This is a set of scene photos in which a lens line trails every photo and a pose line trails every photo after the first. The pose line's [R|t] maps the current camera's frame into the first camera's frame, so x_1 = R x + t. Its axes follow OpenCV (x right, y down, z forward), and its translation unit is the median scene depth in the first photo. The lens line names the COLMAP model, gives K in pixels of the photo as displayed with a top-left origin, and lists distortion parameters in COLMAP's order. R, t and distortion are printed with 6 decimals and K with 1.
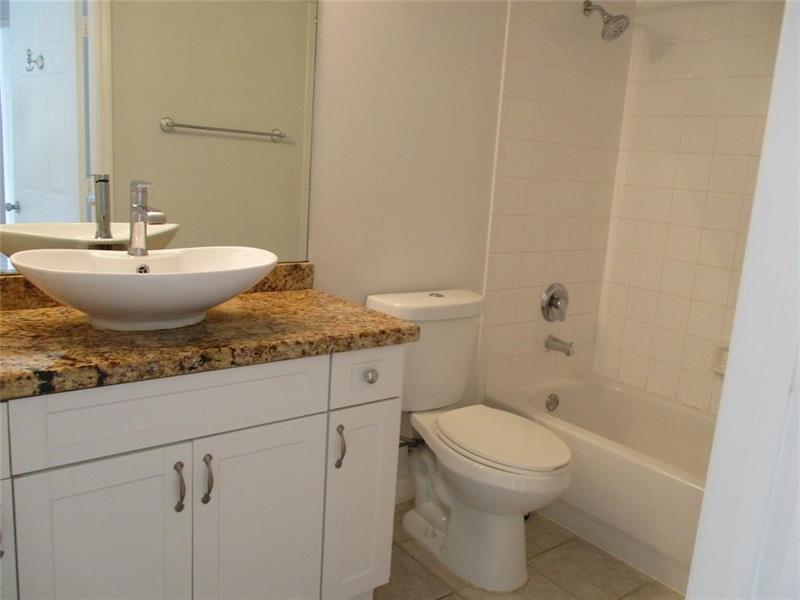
lens RADIAL K [[664.9, 0, 404.9], [0, 664.9, 295.5], [0, 0, 1]] dist [-0.034191, -0.006051]
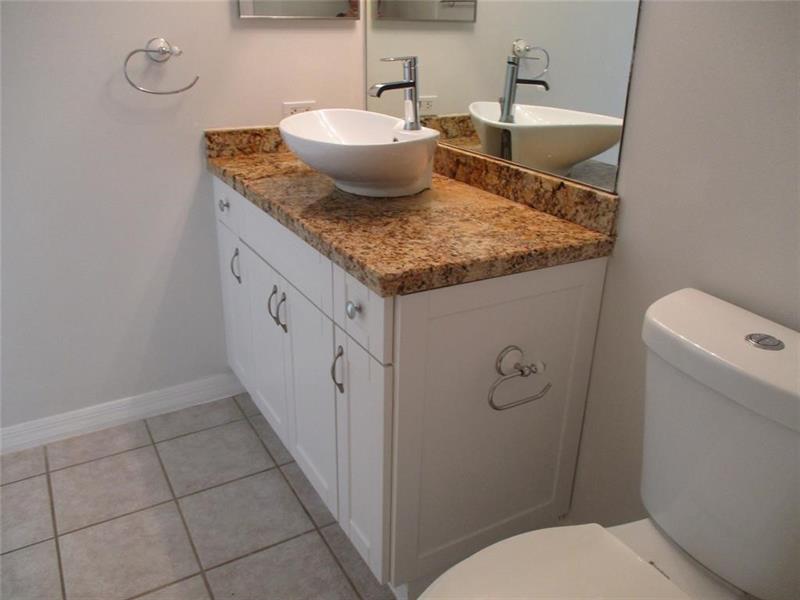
lens RADIAL K [[664.9, 0, 404.9], [0, 664.9, 295.5], [0, 0, 1]] dist [-0.034191, -0.006051]
pose [[-0.147241, 0.316434, -0.937118, 0.539272], [-0.211075, 0.915568, 0.342321, -0.142559], [0.966317, 0.248205, -0.068018, 0.893417]]
